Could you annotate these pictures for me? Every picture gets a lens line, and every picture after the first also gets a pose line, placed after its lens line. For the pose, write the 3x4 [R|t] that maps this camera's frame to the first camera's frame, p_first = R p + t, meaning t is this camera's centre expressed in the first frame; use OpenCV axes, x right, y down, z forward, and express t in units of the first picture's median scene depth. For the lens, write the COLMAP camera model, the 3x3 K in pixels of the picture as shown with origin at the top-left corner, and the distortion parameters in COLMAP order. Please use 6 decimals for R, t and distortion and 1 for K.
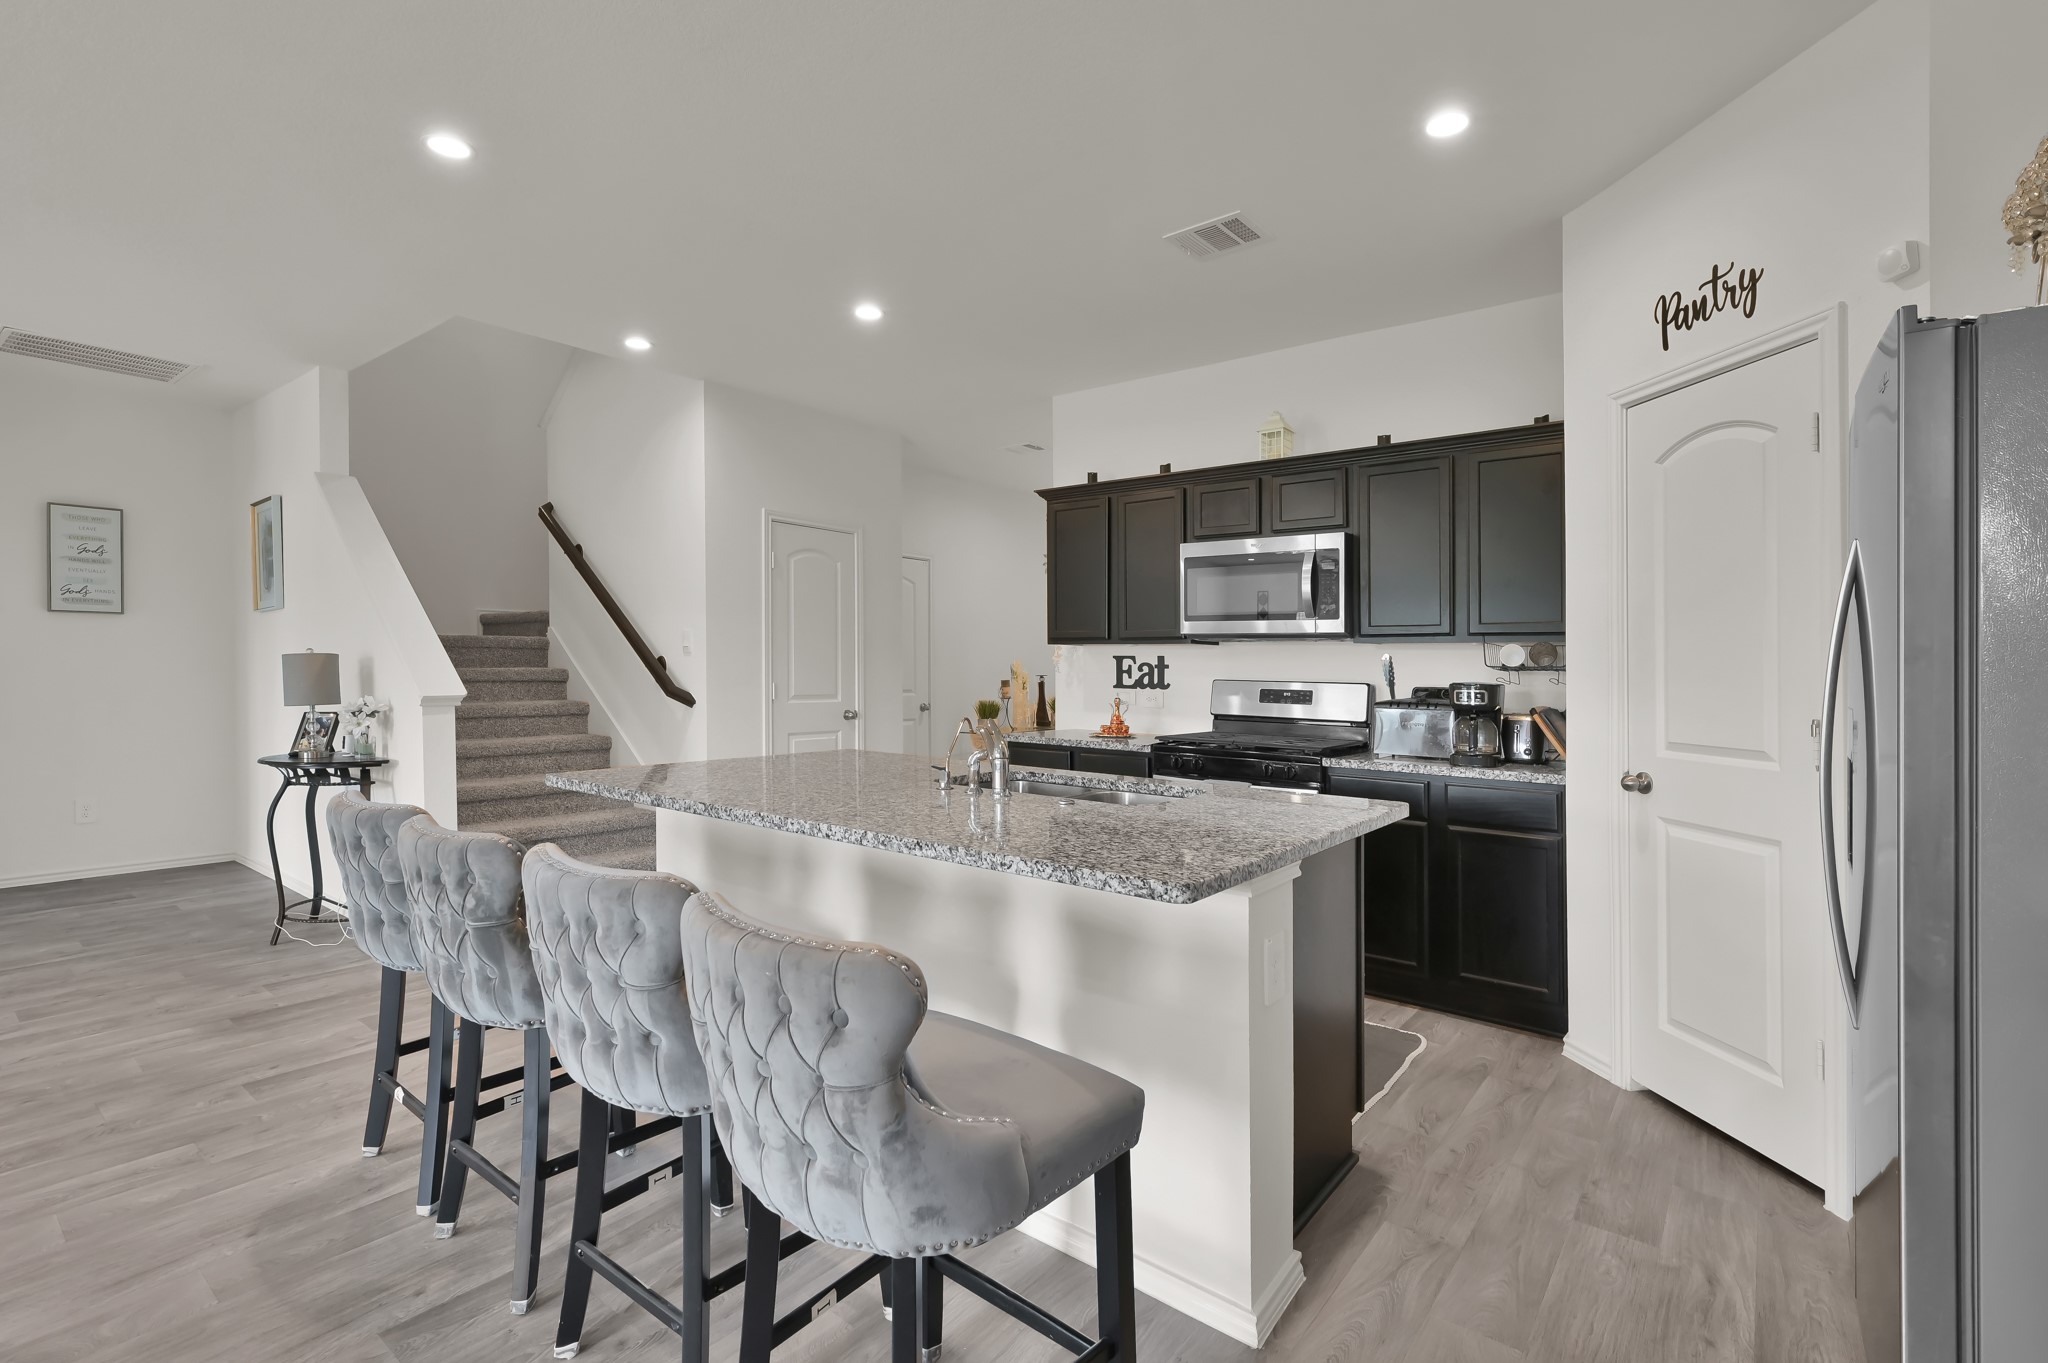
lens RADIAL K [[954.8, 0, 1019.0], [0, 954.8, 657.1], [0, 0, 1]] dist [0.000260, -0.000139]
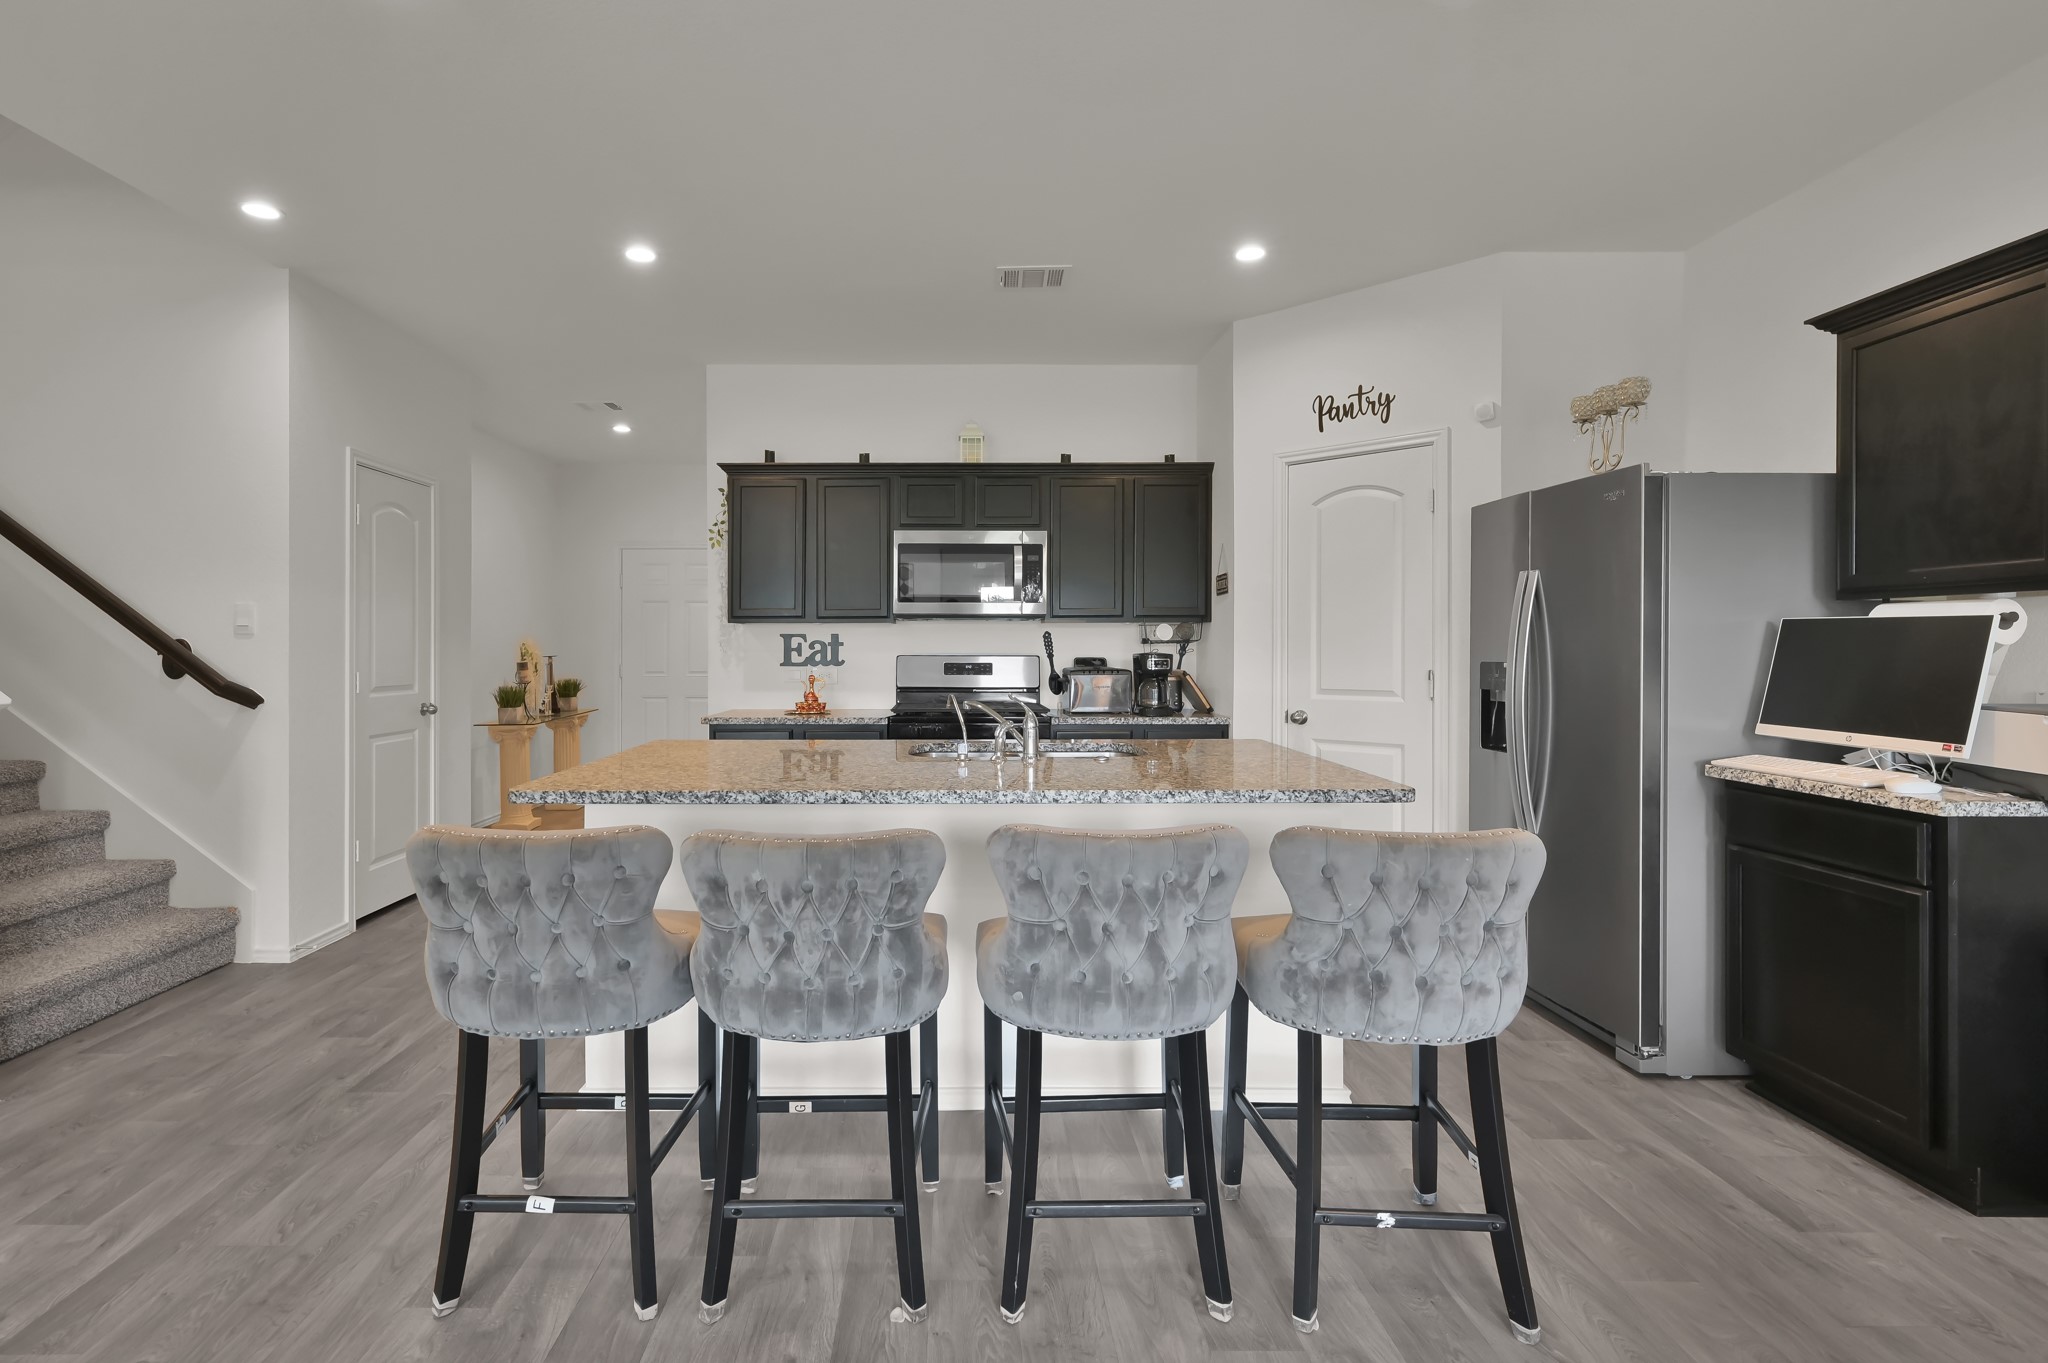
lens RADIAL K [[978.2, 0, 977.6], [0, 978.2, 637.3], [0, 0, 1]] dist [0.000446, -0.000198]
pose [[0.781681, -0.010499, 0.623590, -0.453268], [0.006506, 0.999941, 0.008681, -0.006663], [-0.623644, -0.002728, 0.781703, 0.074953]]
